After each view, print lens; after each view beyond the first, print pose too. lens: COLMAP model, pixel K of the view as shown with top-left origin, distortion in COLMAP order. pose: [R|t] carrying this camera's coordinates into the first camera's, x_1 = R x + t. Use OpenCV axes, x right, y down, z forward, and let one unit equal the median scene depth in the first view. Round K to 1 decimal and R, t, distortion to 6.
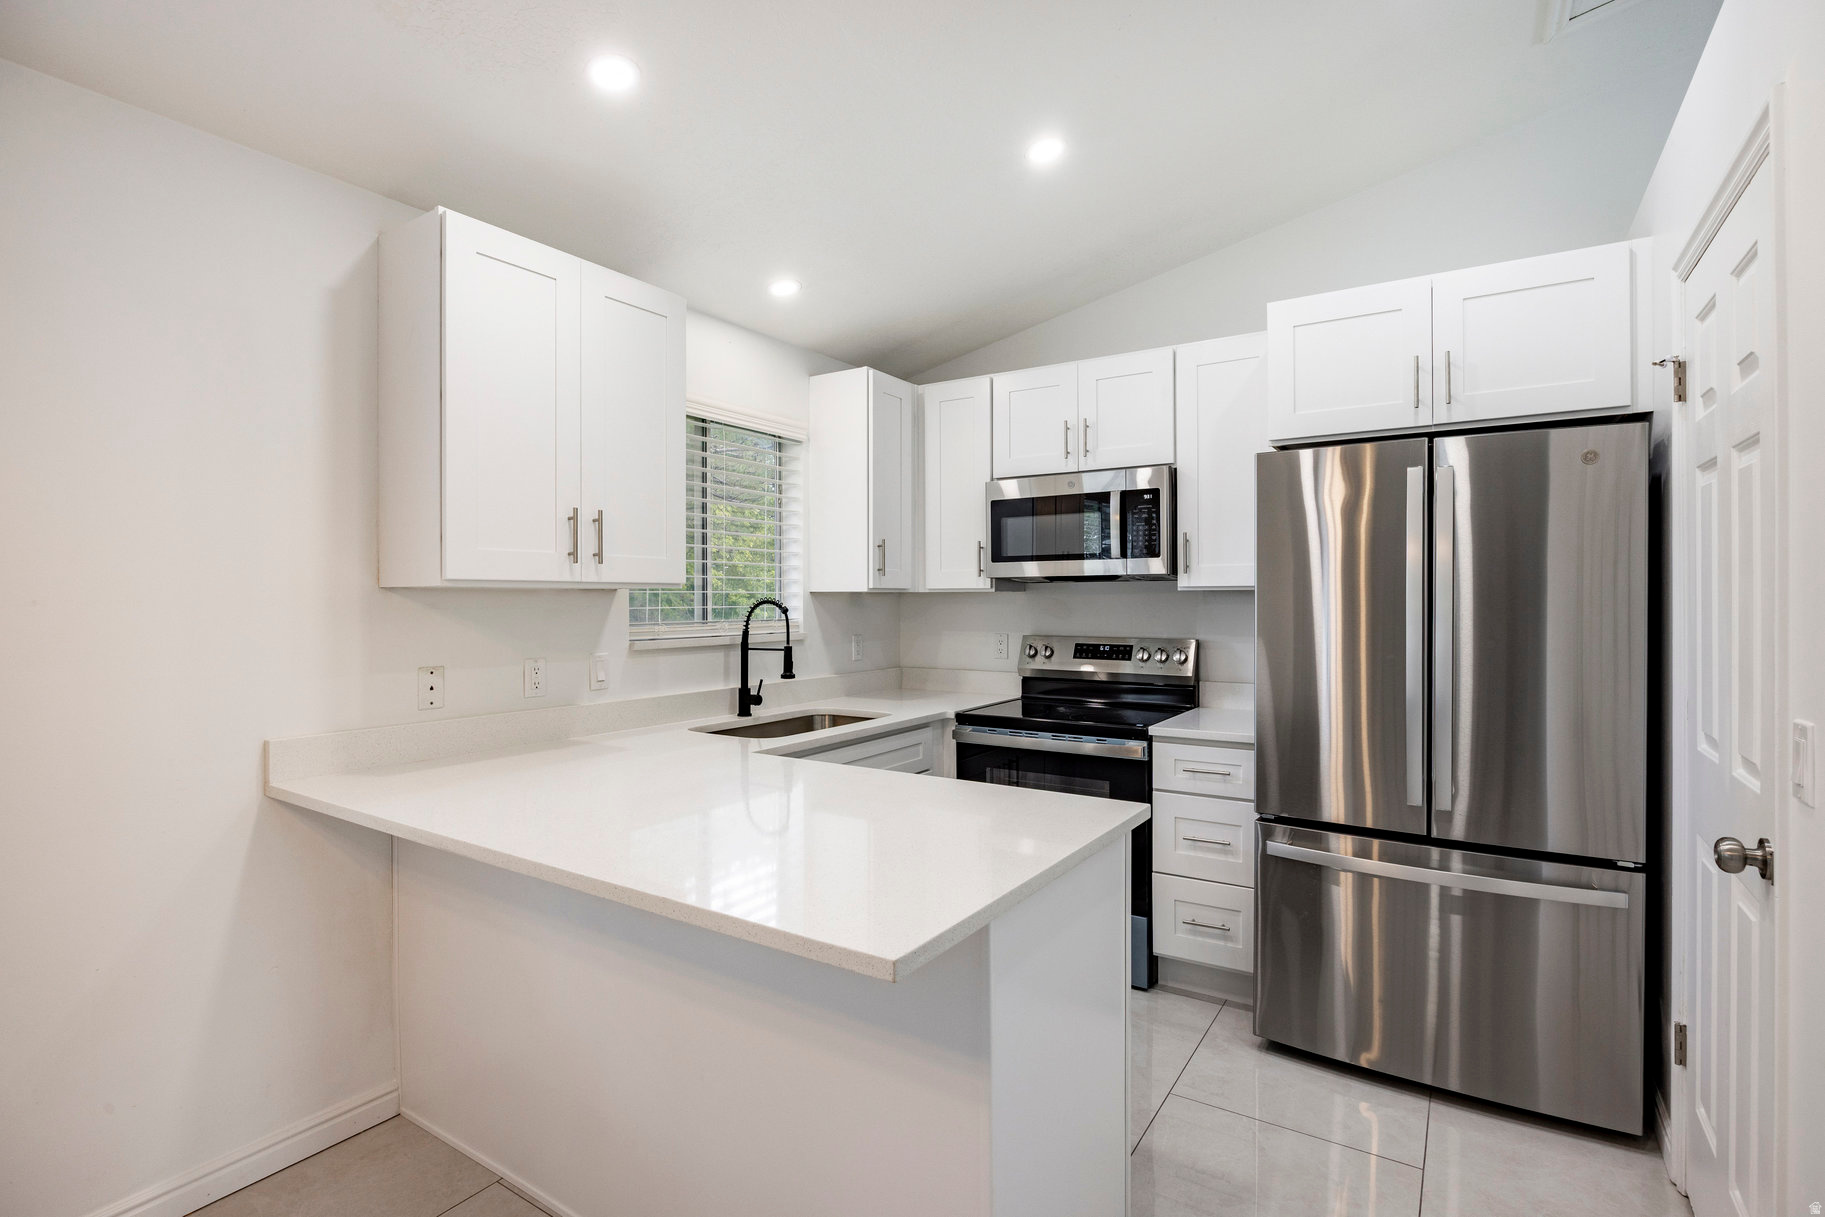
lens RADIAL K [[884.8, 0, 912.5], [0, 884.8, 608.5], [0, 0, 1]] dist [0.000264, 0.000018]
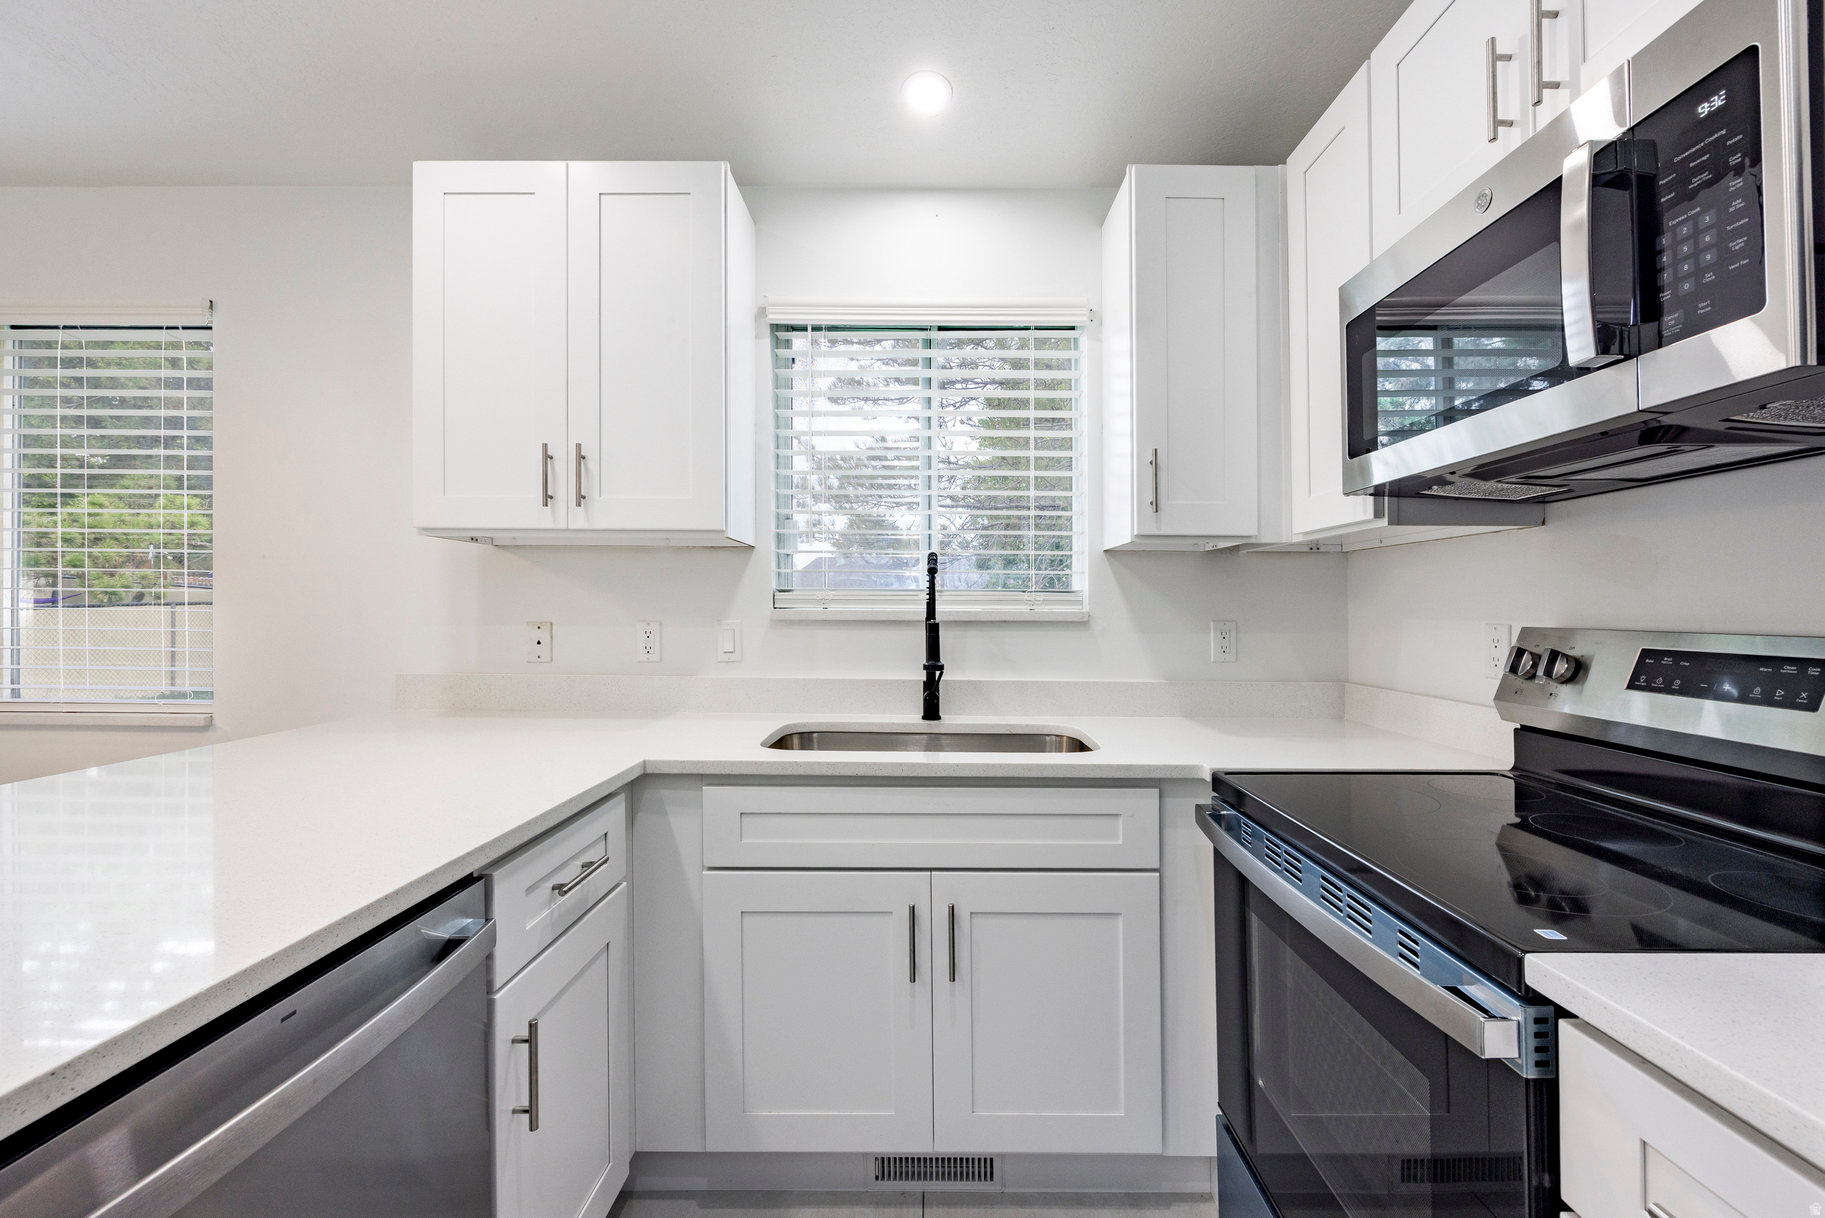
lens RADIAL K [[739.5, 0, 912.5], [0, 739.5, 609.0], [0, 0, 1]] dist [0.000196, 0.000044]
pose [[0.538863, 0.008094, -0.842354, 0.314740], [-0.017172, 0.999852, -0.001378, 0.031902], [0.842218, 0.015207, 0.538922, 0.654113]]
